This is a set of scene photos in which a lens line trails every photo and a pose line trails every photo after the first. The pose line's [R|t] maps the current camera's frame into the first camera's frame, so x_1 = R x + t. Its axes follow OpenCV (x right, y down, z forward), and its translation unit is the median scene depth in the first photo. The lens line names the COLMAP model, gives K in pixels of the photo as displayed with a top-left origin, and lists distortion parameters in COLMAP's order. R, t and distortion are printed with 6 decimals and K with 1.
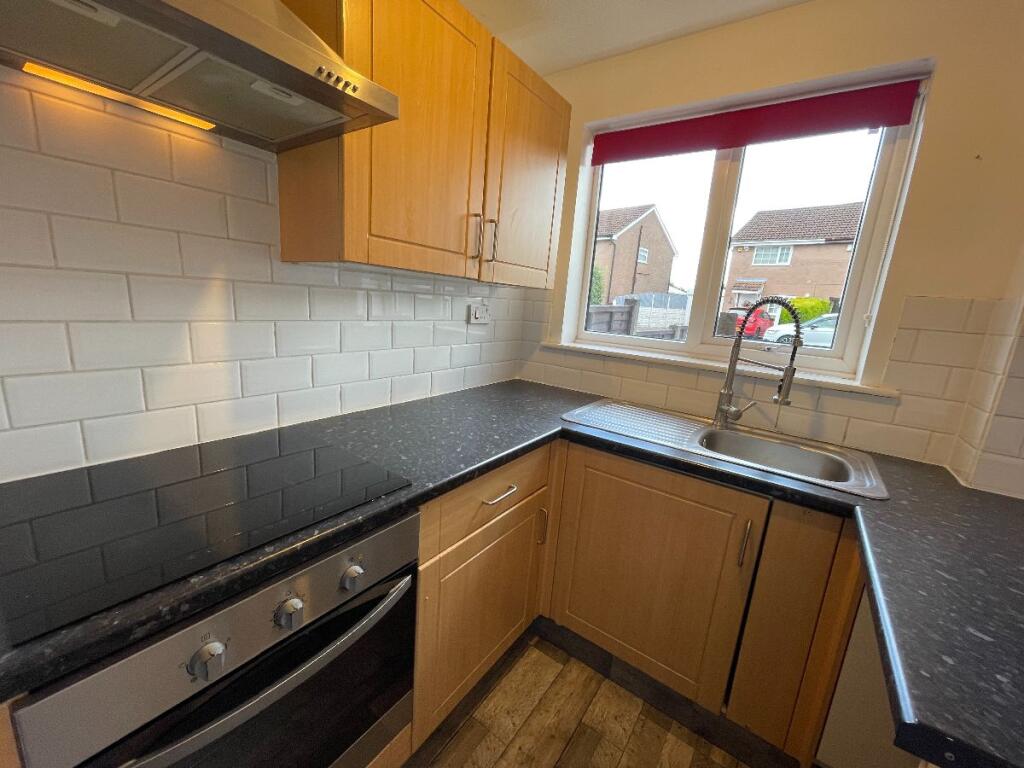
lens RADIAL K [[411.6, 0, 504.8], [0, 411.6, 387.1], [0, 0, 1]] dist [-0.000701, 0.000389]
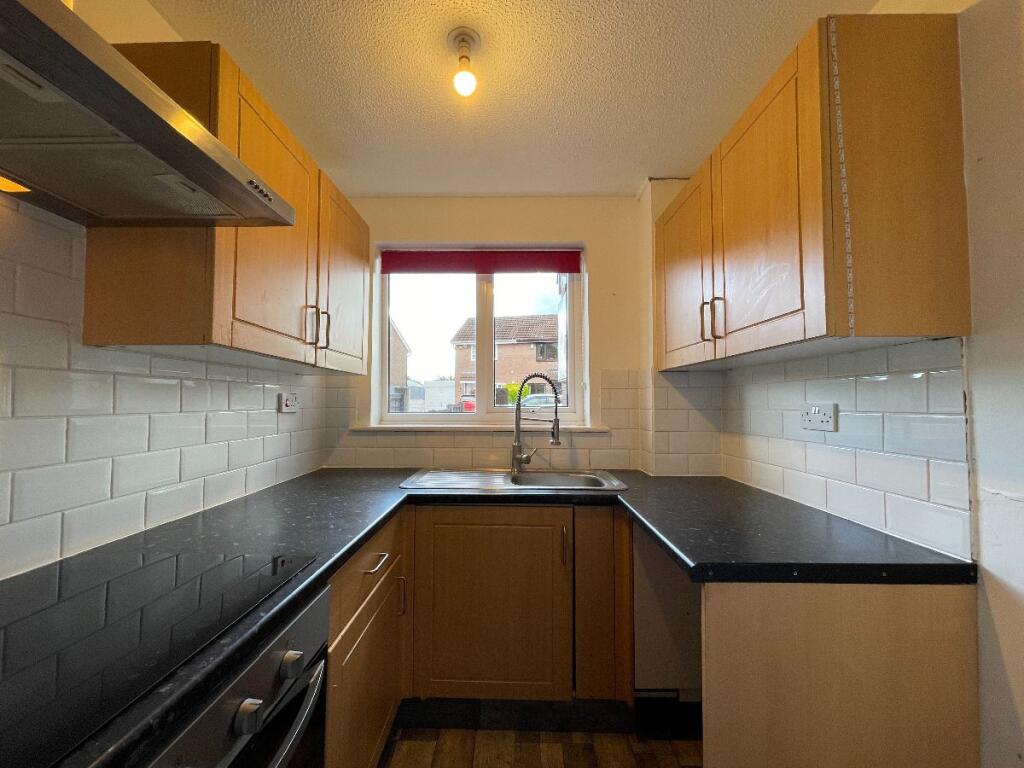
lens RADIAL K [[411.6, 0, 504.8], [0, 411.6, 387.1], [0, 0, 1]] dist [-0.000701, 0.000389]
pose [[0.818298, -0.048773, 0.572722, -0.267770], [0.176076, 0.969763, -0.168989, 0.055205], [-0.547162, 0.239126, 0.802142, -0.089671]]
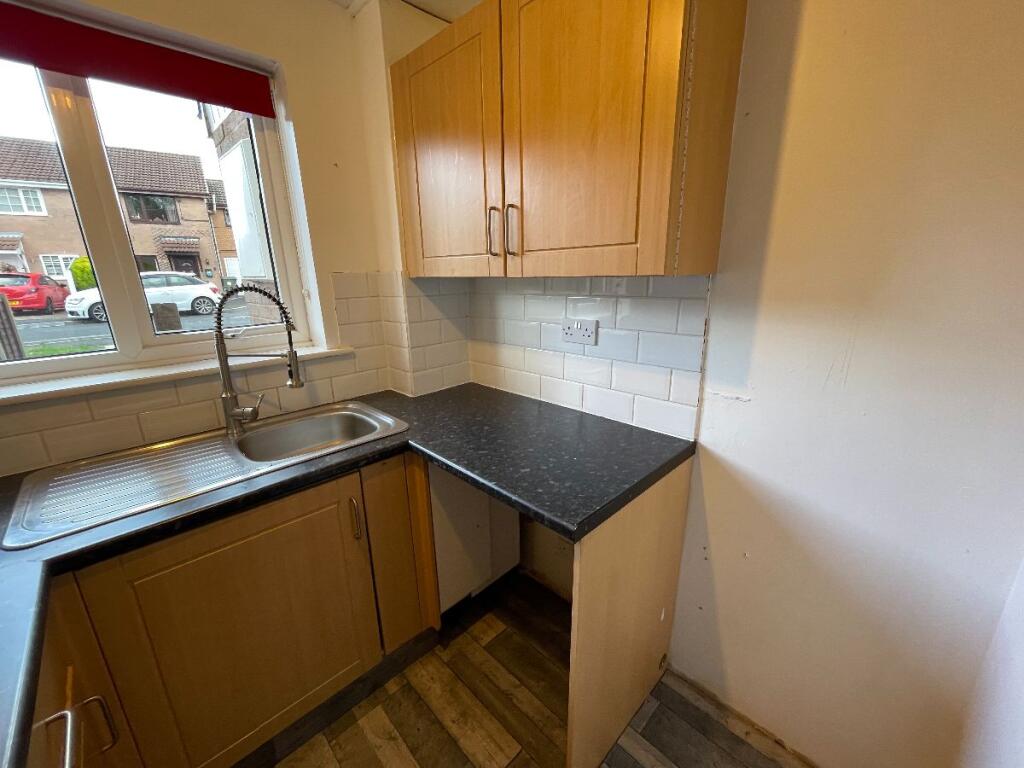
lens RADIAL K [[411.6, 0, 504.8], [0, 411.6, 387.1], [0, 0, 1]] dist [-0.000701, 0.000389]
pose [[0.167394, -0.339701, 0.925518, -0.192452], [0.240568, 0.924461, 0.295802, -0.135304], [-0.956089, 0.173135, 0.236470, 0.247416]]
